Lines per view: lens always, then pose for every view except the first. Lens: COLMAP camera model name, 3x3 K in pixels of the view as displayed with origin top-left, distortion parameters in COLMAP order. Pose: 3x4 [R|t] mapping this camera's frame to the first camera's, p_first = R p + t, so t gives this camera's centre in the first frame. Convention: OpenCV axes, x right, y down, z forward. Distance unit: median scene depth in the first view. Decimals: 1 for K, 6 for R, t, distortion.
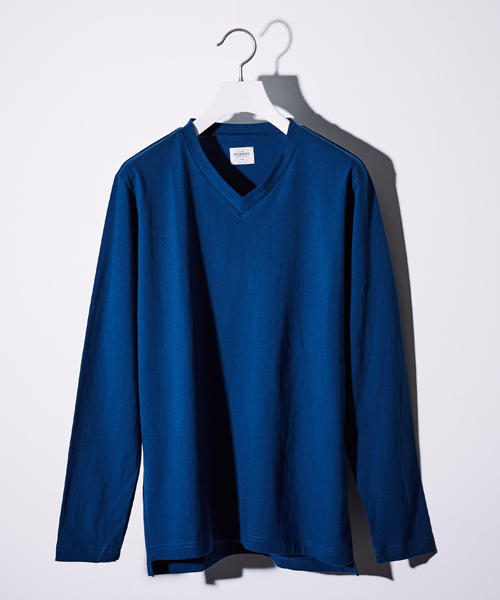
lens RADIAL K [[2464.4, 0, 251.3], [0, 2464.4, 299.6], [0, 0, 1]] dist [0.347065, 0.000000]
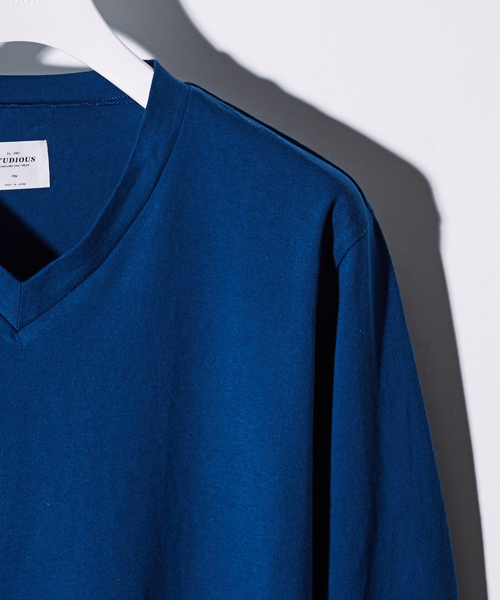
lens RADIAL K [[2464.4, 0, 234.7], [0, 2464.4, 305.9], [0, 0, 1]] dist [0.347065, 0.000000]
pose [[0.985960, -0.004218, 0.166927, -0.032330], [0.004426, 0.999990, -0.000872, -0.037873], [-0.166922, 0.001599, 0.985969, 0.648336]]
